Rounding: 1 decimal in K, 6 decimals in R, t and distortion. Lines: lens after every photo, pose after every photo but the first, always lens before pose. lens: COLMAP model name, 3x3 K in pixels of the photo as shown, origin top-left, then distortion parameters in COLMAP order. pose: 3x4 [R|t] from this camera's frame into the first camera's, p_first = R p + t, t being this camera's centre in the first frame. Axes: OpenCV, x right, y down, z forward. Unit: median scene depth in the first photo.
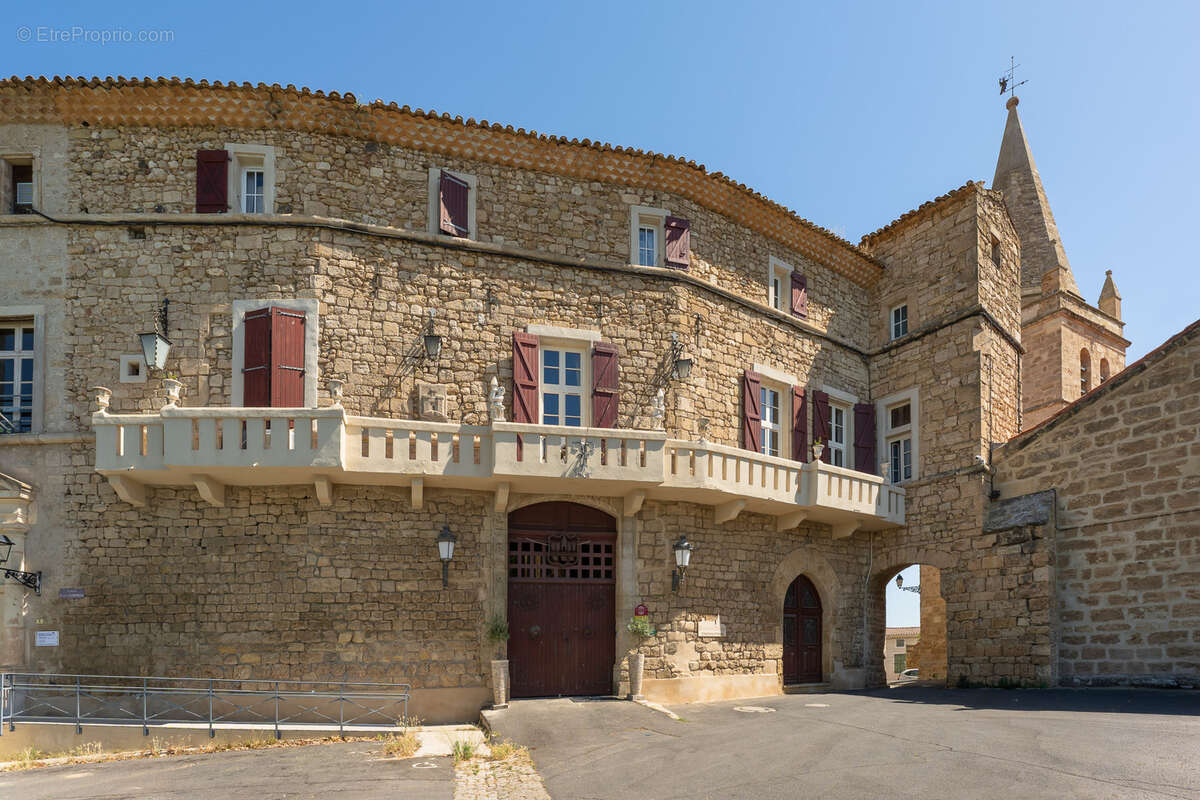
lens RADIAL K [[659.0, 0, 585.7], [0, 659.0, 589.2], [0, 0, 1]] dist [-0.002502, -0.002354]
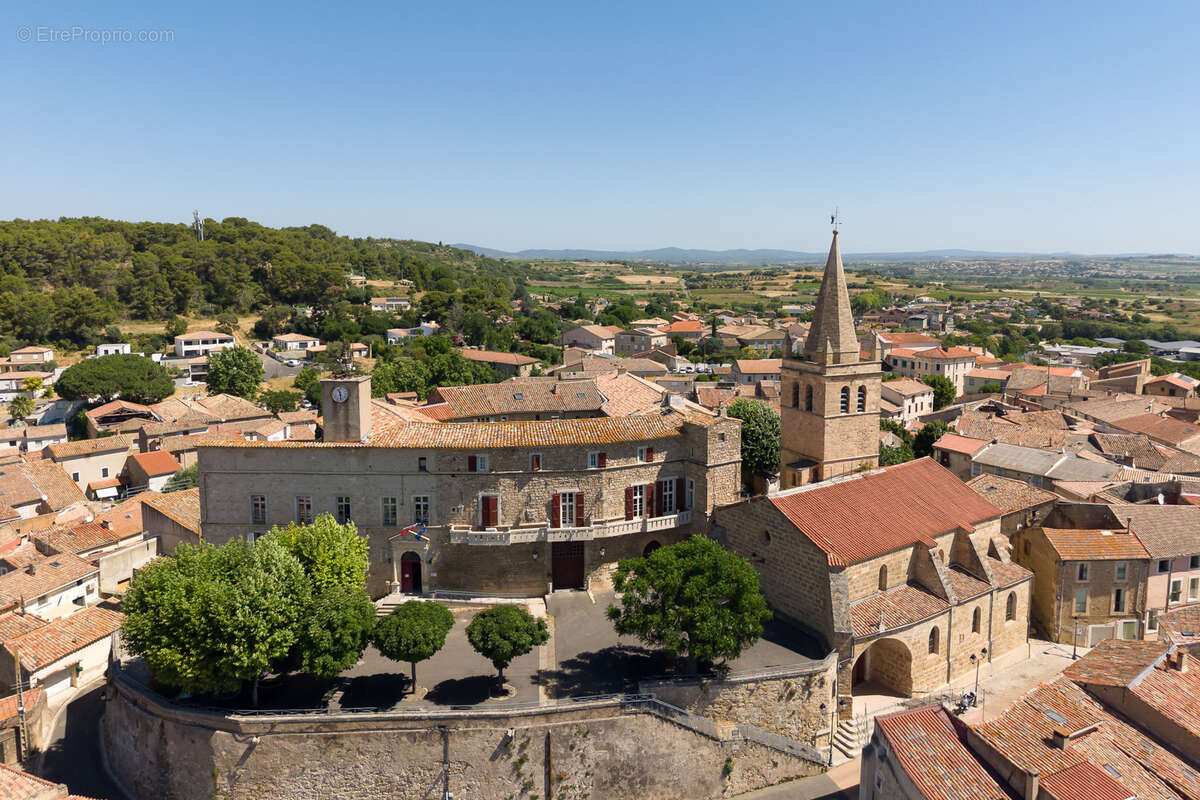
lens RADIAL K [[787.0, 0, 600.0], [0, 787.0, 400.0], [0, 0, 1]] dist [0.003418, -0.001721]
pose [[0.994166, 0.019574, -0.106074, 0.582662], [0.005167, 0.973627, 0.228088, -1.848472], [0.107741, -0.227306, 0.967845, -2.958569]]
